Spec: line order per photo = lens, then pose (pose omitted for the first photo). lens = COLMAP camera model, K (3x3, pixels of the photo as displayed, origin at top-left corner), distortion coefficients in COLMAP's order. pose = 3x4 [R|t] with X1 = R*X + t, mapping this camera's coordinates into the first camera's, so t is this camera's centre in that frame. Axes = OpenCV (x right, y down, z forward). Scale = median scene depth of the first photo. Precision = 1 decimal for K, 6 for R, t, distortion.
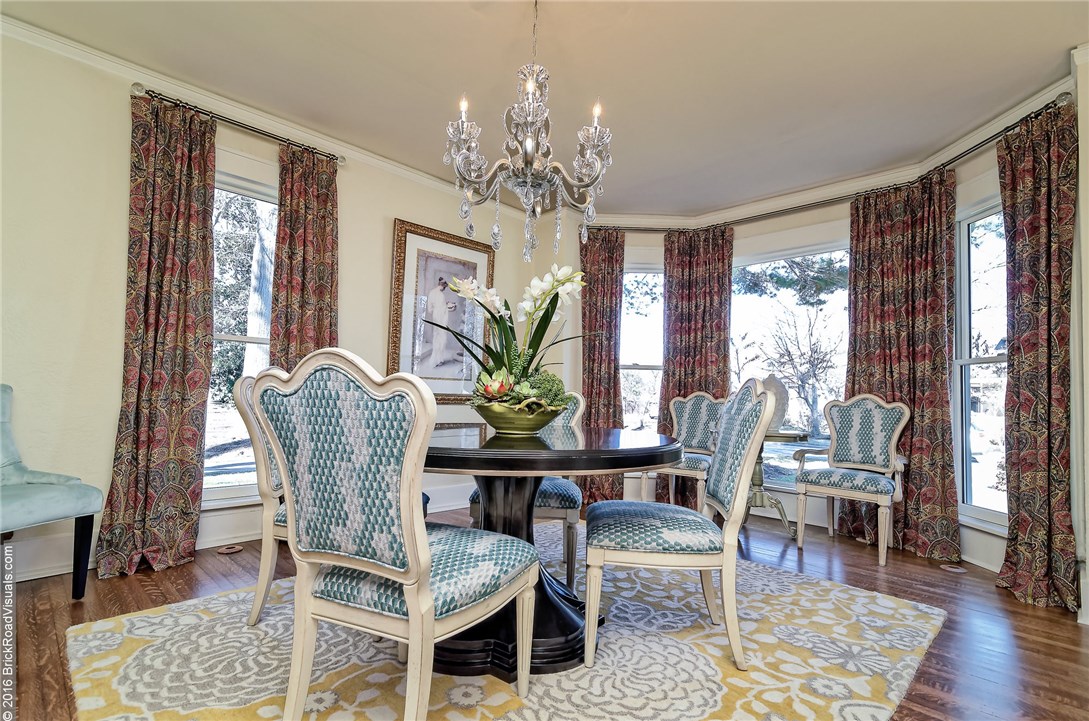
lens RADIAL K [[518.8, 0, 546.3], [0, 518.8, 381.9], [0, 0, 1]] dist [-0.001245, -0.000255]
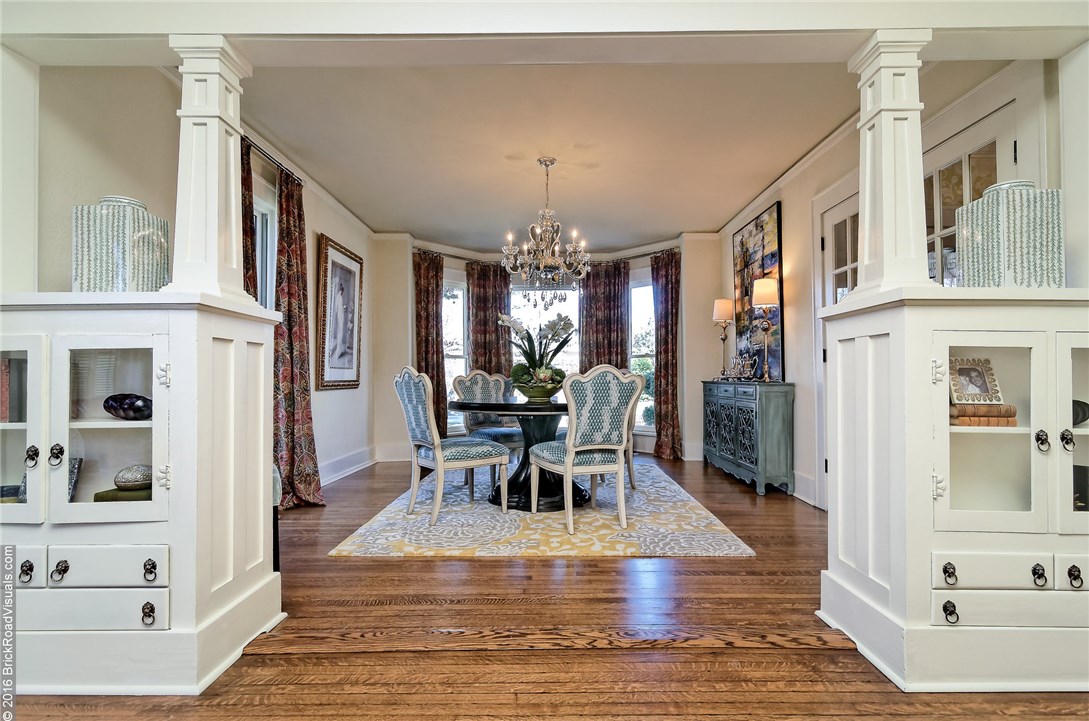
lens RADIAL K [[518.8, 0, 546.3], [0, 518.8, 381.9], [0, 0, 1]] dist [-0.001245, -0.000255]
pose [[0.716438, -0.034564, 0.696794, -0.800066], [0.002626, 0.998898, 0.046850, -0.032125], [-0.697646, -0.031736, 0.715739, -0.225377]]
